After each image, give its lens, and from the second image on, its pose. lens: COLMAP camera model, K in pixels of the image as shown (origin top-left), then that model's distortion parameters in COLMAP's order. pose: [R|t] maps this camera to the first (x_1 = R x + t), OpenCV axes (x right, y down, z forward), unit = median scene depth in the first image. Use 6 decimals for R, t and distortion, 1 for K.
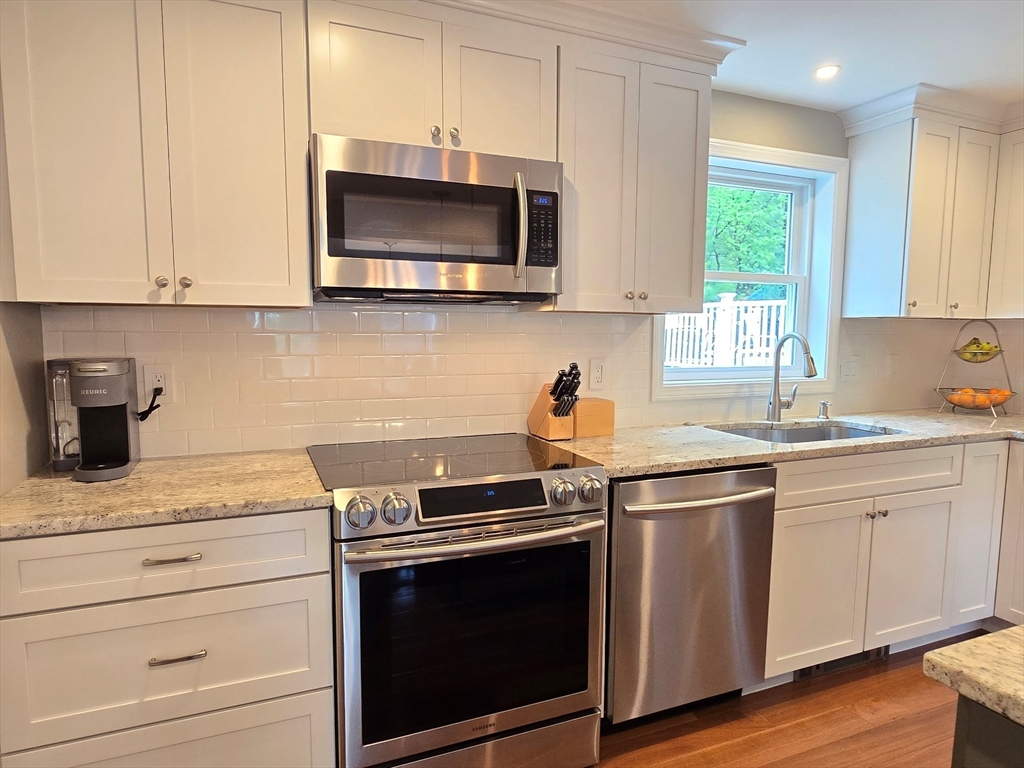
lens RADIAL K [[621.8, 0, 512.9], [0, 621.8, 389.3], [0, 0, 1]] dist [0.002392, -0.001342]
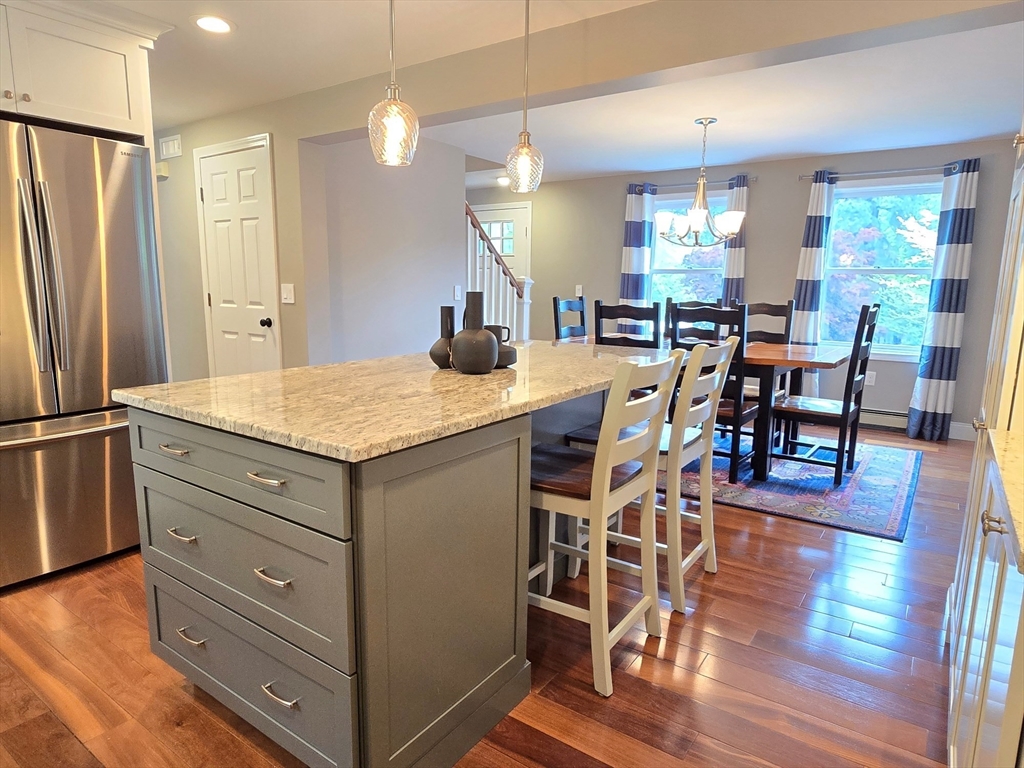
lens RADIAL K [[621.8, 0, 512.9], [0, 621.8, 389.3], [0, 0, 1]] dist [0.002392, -0.001342]
pose [[-0.526865, -0.159822, 0.834787, -0.314948], [0.063267, 0.972063, 0.226034, -0.010434], [-0.847591, 0.171904, -0.502035, 0.581179]]
